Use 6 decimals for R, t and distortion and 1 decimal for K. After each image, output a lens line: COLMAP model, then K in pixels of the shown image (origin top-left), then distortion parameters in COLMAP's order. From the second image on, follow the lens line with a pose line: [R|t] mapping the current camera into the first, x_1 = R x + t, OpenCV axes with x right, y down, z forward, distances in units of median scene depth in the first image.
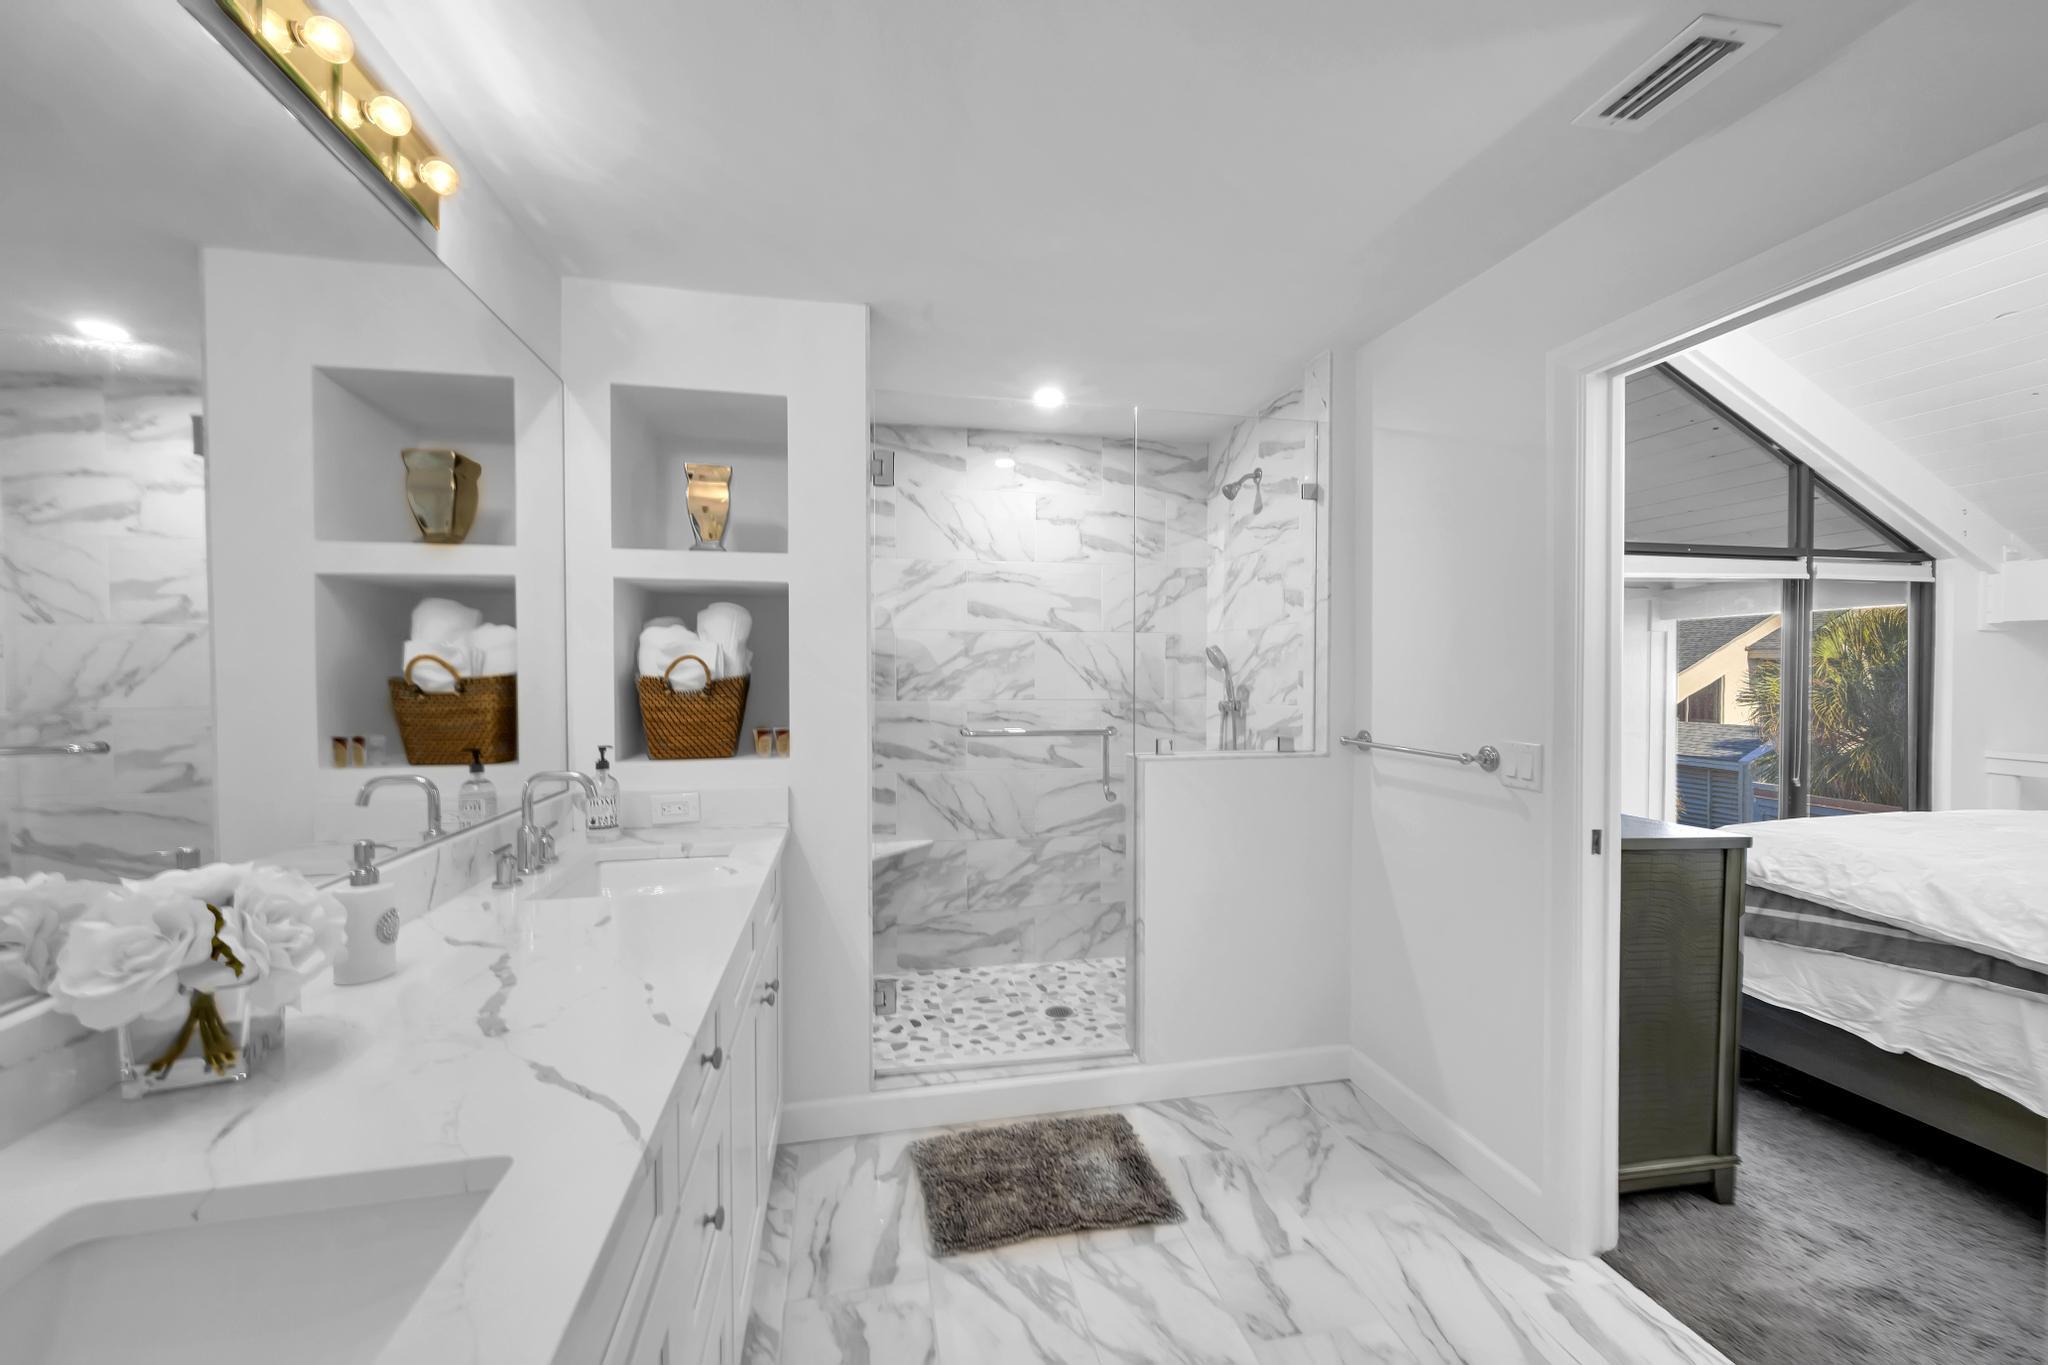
lens RADIAL K [[798.5, 0, 1024.0], [0, 798.5, 682.5], [0, 0, 1]] dist [0.000035, 0.000048]
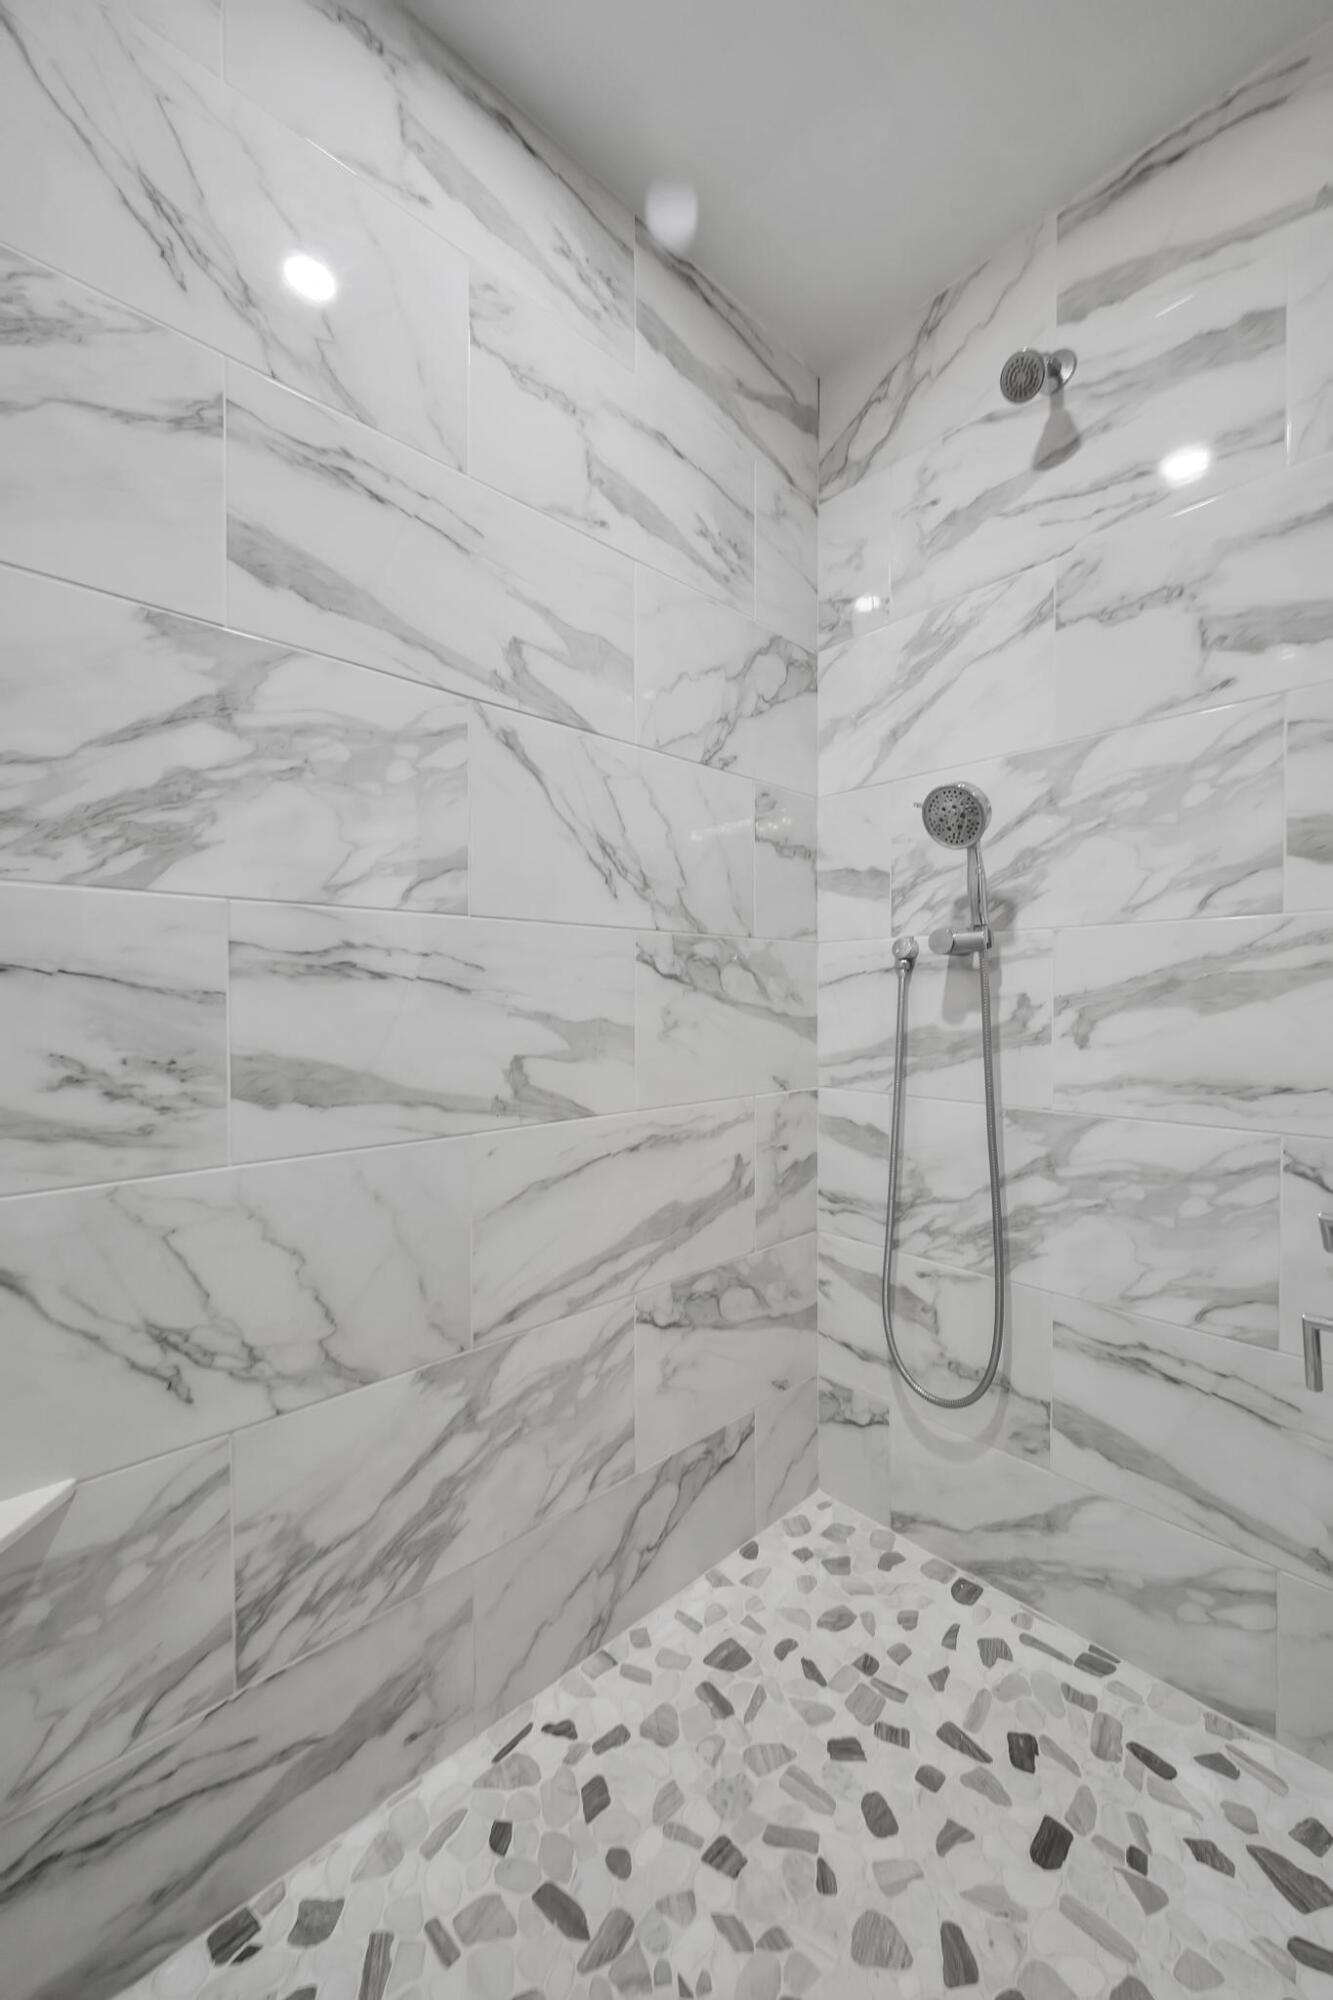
lens RADIAL K [[782.4, 0, 668.2], [0, 782.4, 1006.3], [0, 0, 1]] dist [-0.002623, -0.000011]
pose [[0.854495, -0.008969, 0.519382, -0.081567], [0.009238, 0.999955, 0.002070, 0.059305], [-0.519377, 0.003029, 0.854540, 0.708271]]
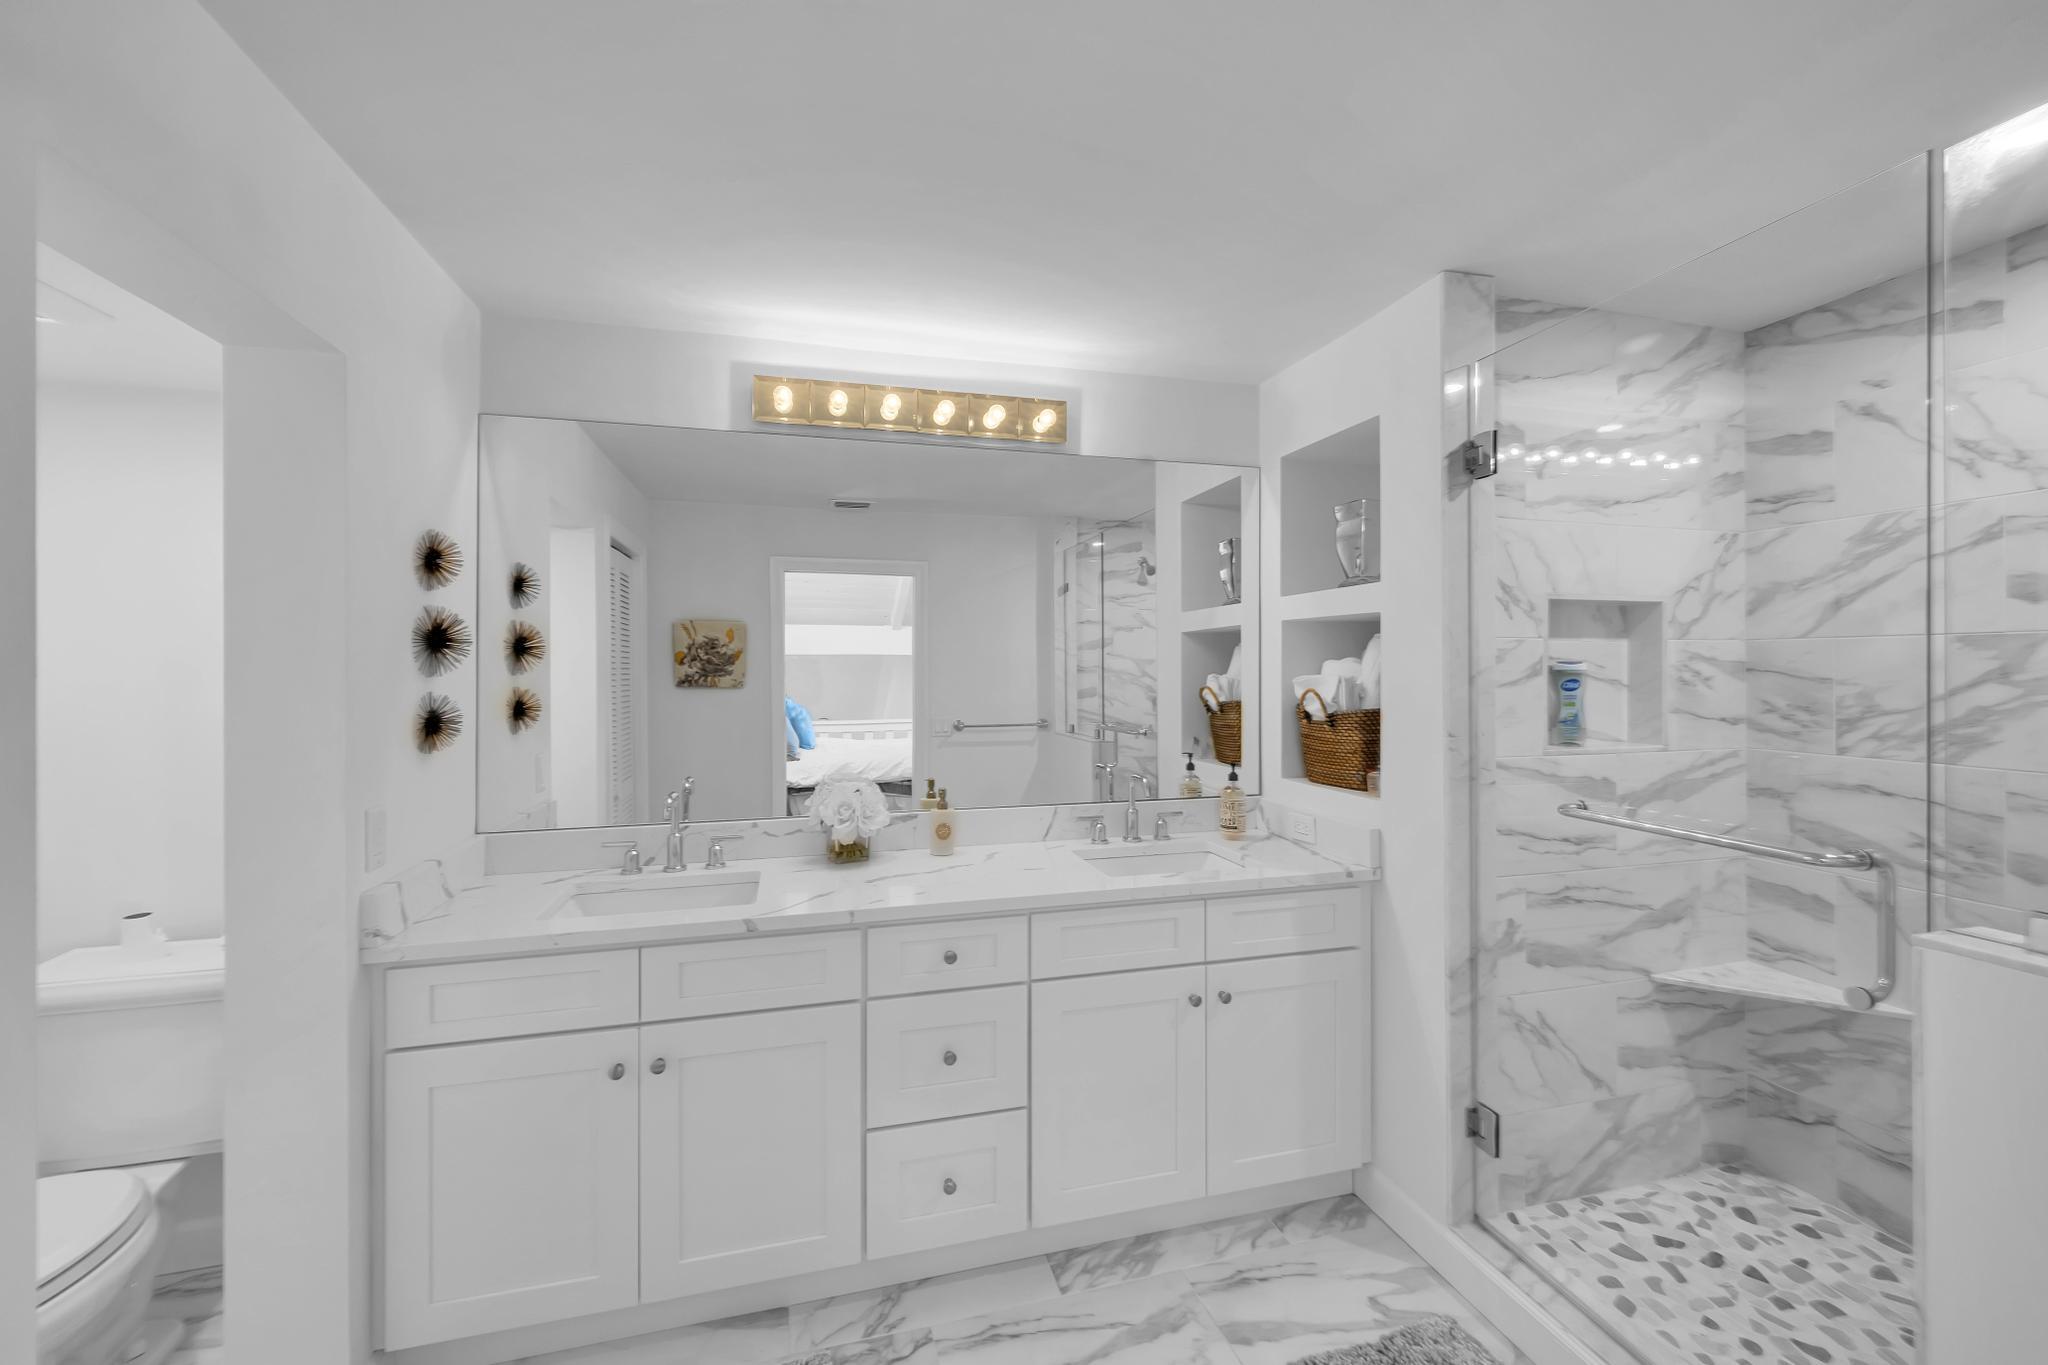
lens RADIAL K [[814.7, 0, 1023.0], [0, 814.7, 655.0], [0, 0, 1]] dist [0.001321, 0.000158]
pose [[0.058476, -0.012838, -0.998206, 0.414218], [-0.009107, 0.999869, -0.013393, -0.037573], [0.998247, 0.009874, 0.058352, 0.340751]]
